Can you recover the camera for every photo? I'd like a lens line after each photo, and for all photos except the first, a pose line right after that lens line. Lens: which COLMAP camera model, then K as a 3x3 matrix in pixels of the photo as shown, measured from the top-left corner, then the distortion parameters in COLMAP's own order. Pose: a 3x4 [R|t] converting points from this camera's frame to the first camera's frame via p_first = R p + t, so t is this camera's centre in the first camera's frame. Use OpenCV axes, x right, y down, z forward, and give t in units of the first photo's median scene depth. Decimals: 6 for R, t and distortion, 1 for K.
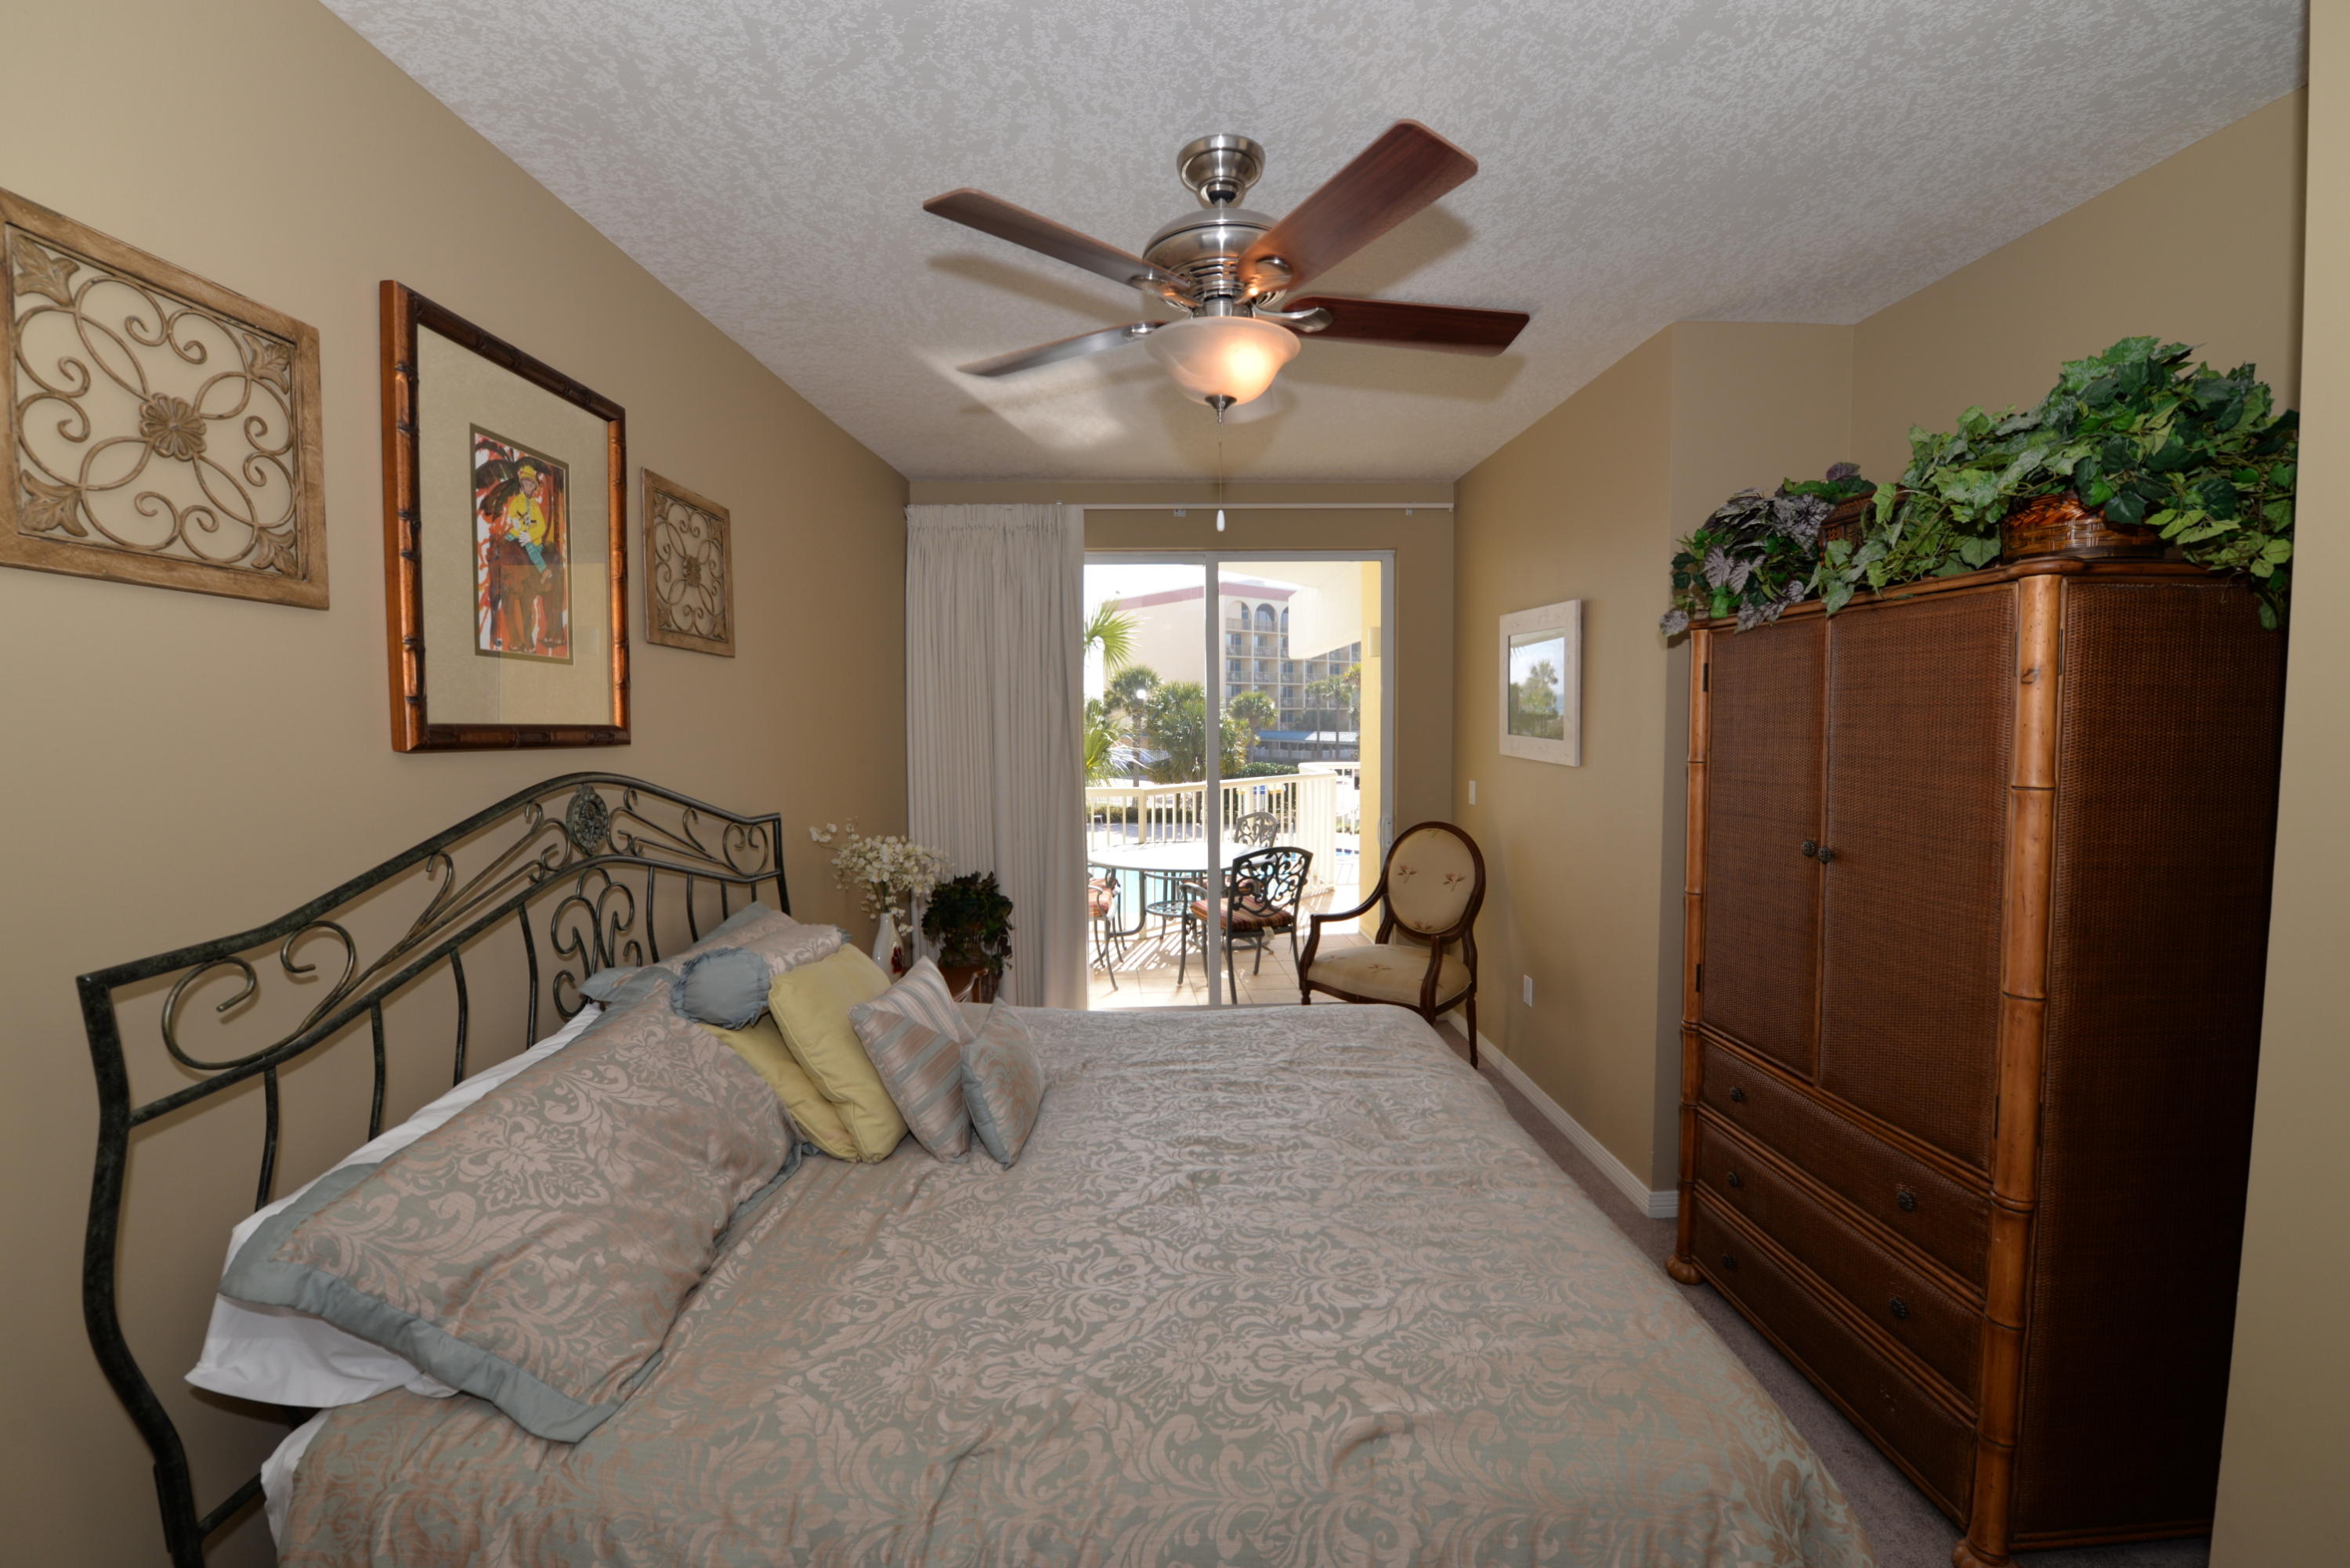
lens RADIAL K [[941.8, 0, 1179.7], [0, 941.8, 775.0], [0, 0, 1]] dist [-0.027081, 0.000093]
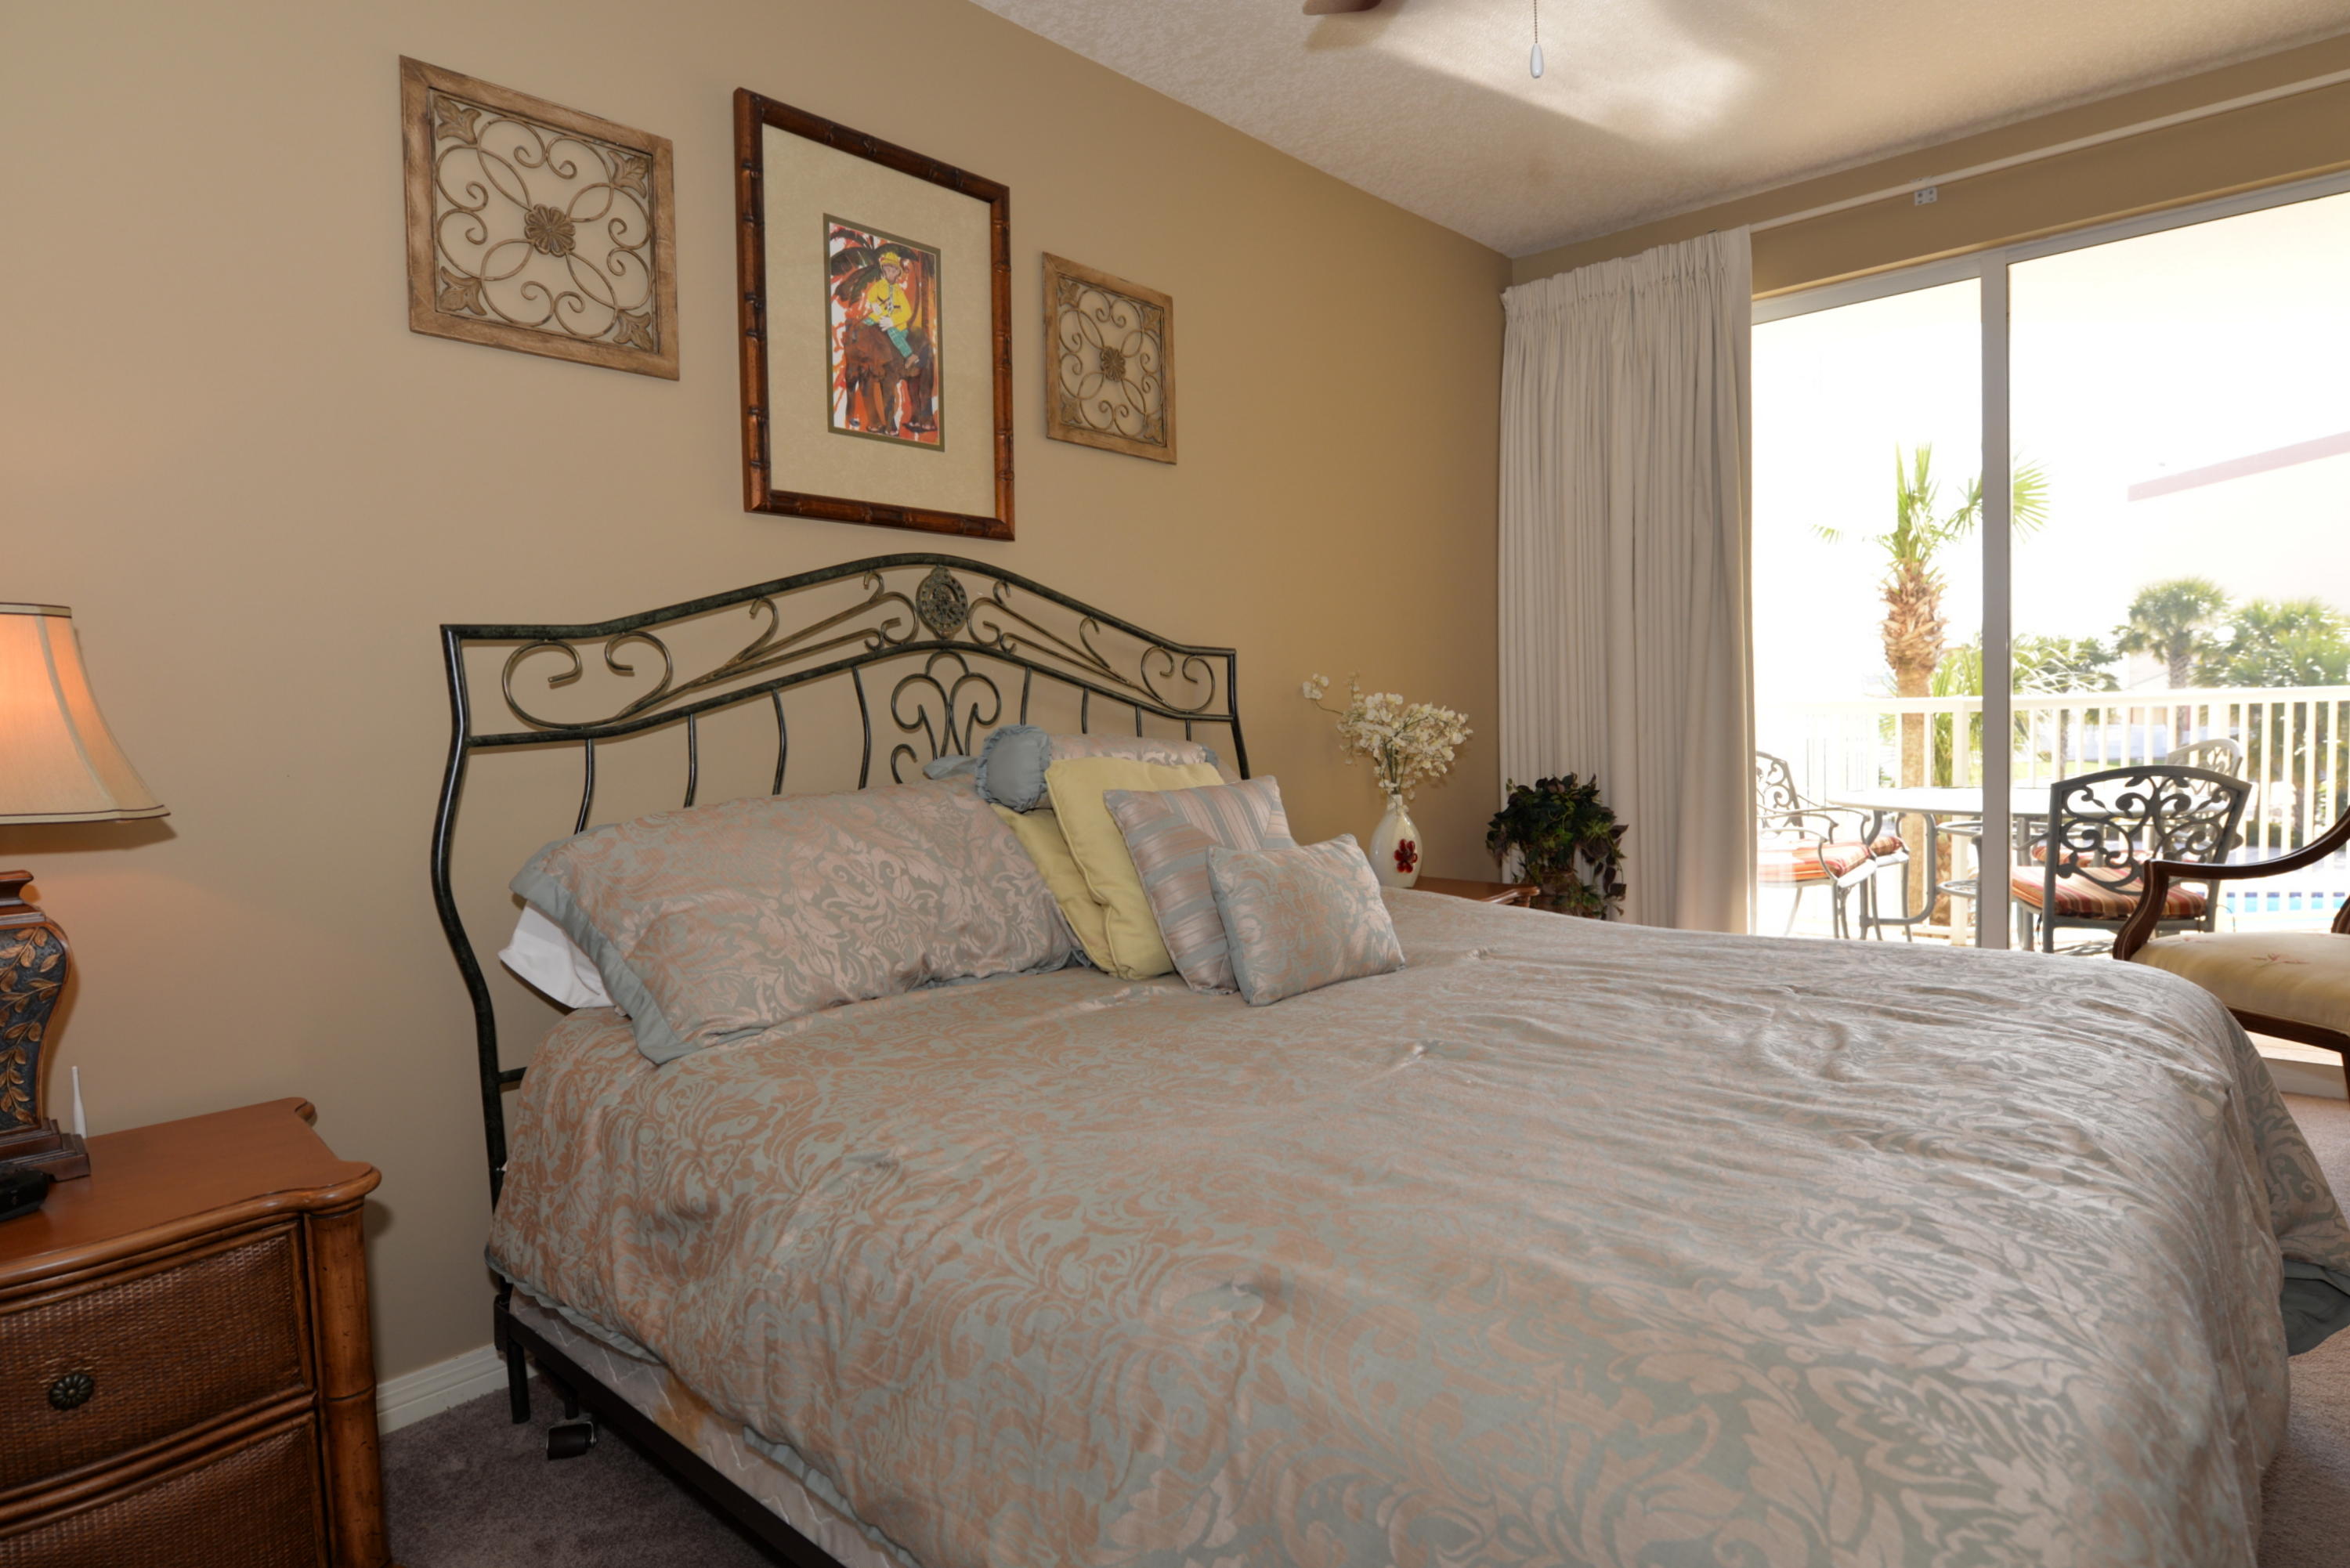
lens RADIAL K [[1229.6, 0, 1176.8], [0, 1229.6, 779.3], [0, 0, 1]] dist [-0.000767, -0.011974]
pose [[0.724144, 0.021031, -0.689328, 0.510065], [-0.019166, 0.999763, 0.010369, 0.245961], [0.689382, 0.005703, 0.724376, 0.251697]]
